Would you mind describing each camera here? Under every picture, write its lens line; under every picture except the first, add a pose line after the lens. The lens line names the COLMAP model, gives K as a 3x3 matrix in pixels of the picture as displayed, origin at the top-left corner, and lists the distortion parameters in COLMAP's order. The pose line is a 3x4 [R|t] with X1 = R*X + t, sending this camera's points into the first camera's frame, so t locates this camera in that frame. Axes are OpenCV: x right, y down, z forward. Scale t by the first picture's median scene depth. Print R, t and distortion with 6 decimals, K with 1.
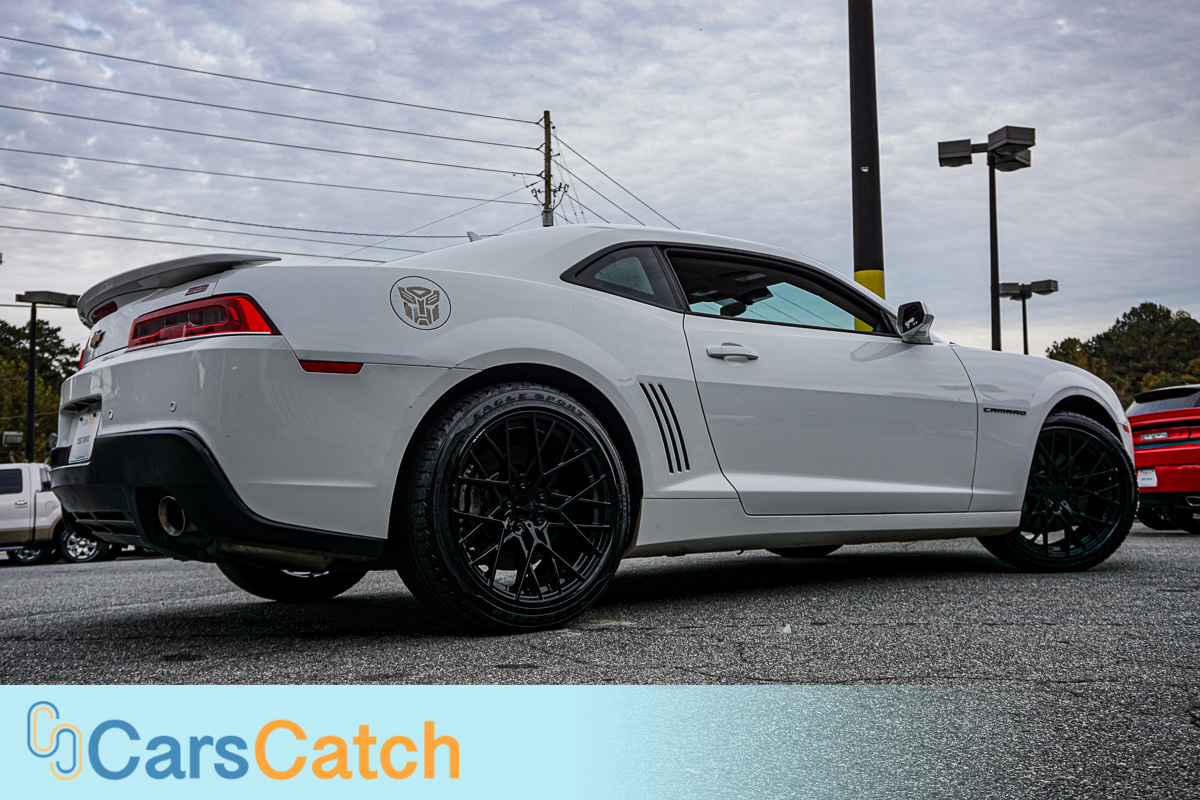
lens RADIAL K [[1143.3, 0, 598.4], [0, 1143.3, 397.1], [0, 0, 1]] dist [-0.019470, 0.009031]
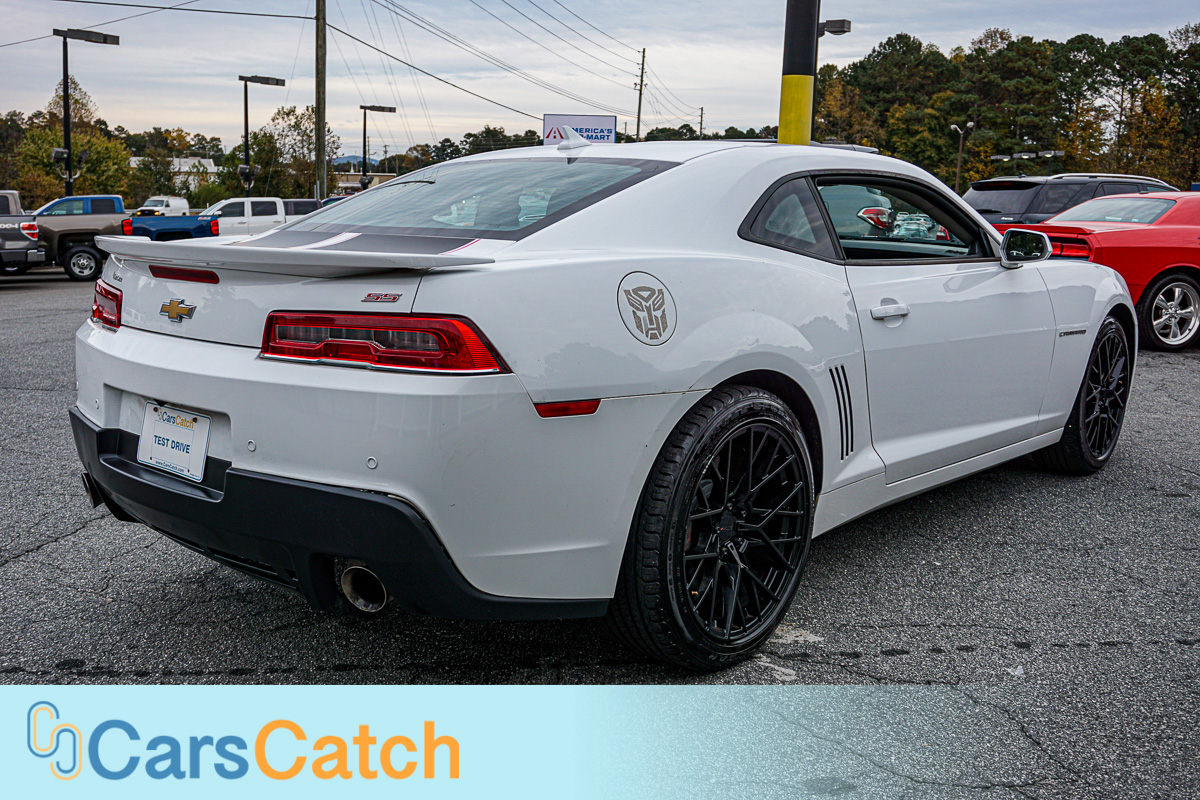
lens RADIAL K [[1143.3, 0, 598.4], [0, 1143.3, 397.1], [0, 0, 1]] dist [-0.019470, 0.009031]
pose [[0.974983, 0.003823, 0.222246, -0.262403], [-0.060888, 0.966202, 0.250493, -0.158244], [-0.213777, -0.257759, 0.942263, 0.163395]]
